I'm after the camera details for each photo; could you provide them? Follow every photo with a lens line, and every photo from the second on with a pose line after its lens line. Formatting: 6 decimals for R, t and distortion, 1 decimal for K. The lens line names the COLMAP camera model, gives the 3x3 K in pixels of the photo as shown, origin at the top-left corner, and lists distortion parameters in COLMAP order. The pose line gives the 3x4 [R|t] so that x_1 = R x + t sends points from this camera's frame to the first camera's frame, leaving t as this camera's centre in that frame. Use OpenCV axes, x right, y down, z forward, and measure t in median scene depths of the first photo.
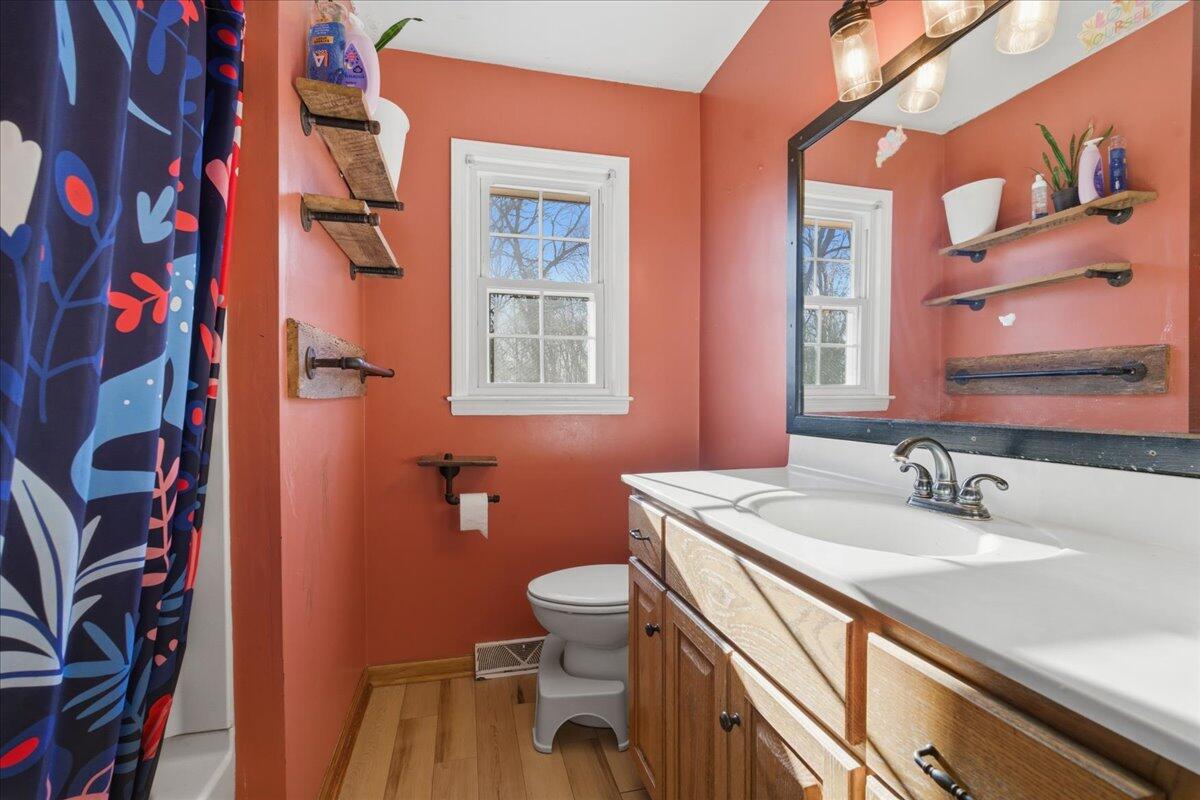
lens RADIAL K [[541.1, 0, 597.4], [0, 541.1, 405.3], [0, 0, 1]] dist [-0.002078, 0.000097]
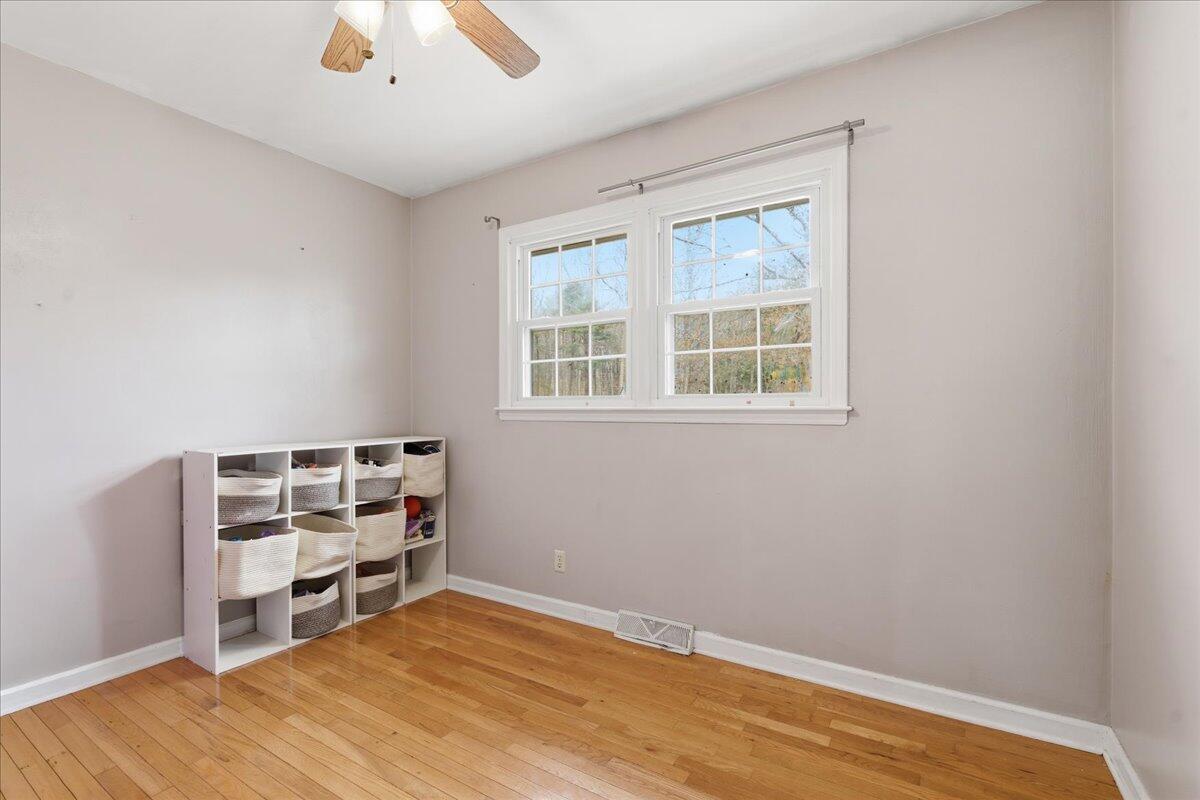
lens RADIAL K [[541.1, 0, 597.4], [0, 541.1, 405.3], [0, 0, 1]] dist [-0.002078, 0.000097]
pose [[0.691021, 0.000155, -0.722835, 0.778446], [0.002181, 0.999995, 0.002299, -0.019229], [0.722832, -0.003165, 0.691017, 0.169645]]
